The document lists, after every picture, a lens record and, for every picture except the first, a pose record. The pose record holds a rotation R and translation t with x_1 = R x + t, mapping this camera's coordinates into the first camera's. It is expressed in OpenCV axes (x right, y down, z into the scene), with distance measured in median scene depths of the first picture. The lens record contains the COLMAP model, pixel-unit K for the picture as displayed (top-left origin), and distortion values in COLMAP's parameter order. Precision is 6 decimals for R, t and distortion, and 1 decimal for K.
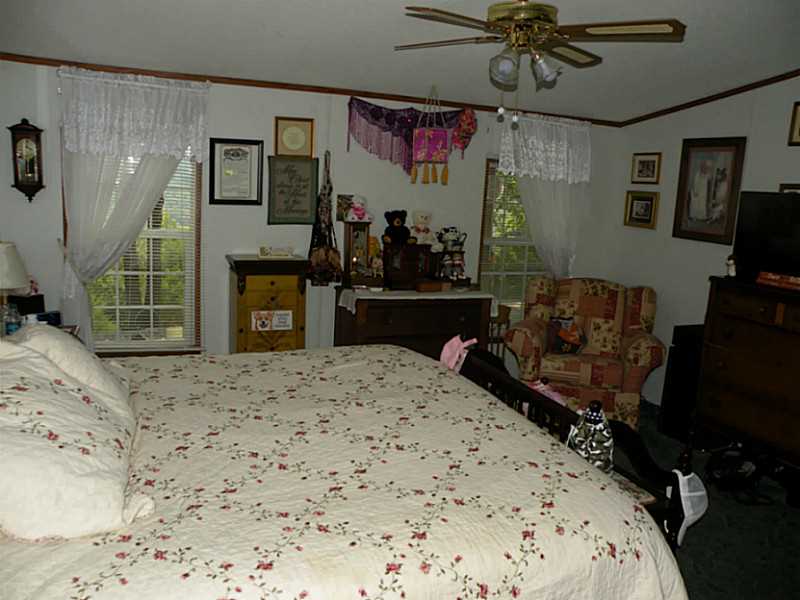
lens RADIAL K [[658.9, 0, 404.7], [0, 658.9, 297.1], [0, 0, 1]] dist [-0.096448, 0.046860]
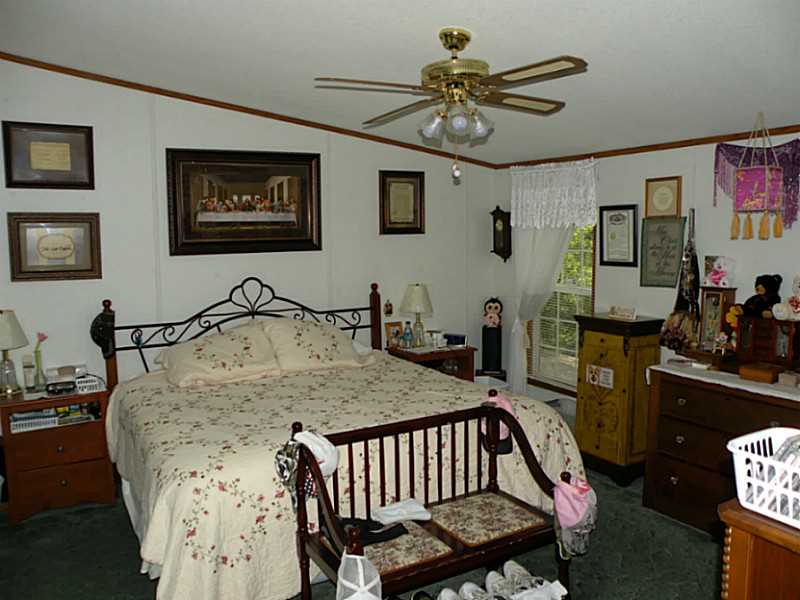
lens RADIAL K [[658.9, 0, 405.7], [0, 658.9, 307.2], [0, 0, 1]] dist [-0.096448, 0.046860]
pose [[0.129371, 0.059169, -0.989829, 0.743368], [-0.144007, 0.988756, 0.040283, -0.067135], [0.981084, 0.137331, 0.136437, 0.515868]]
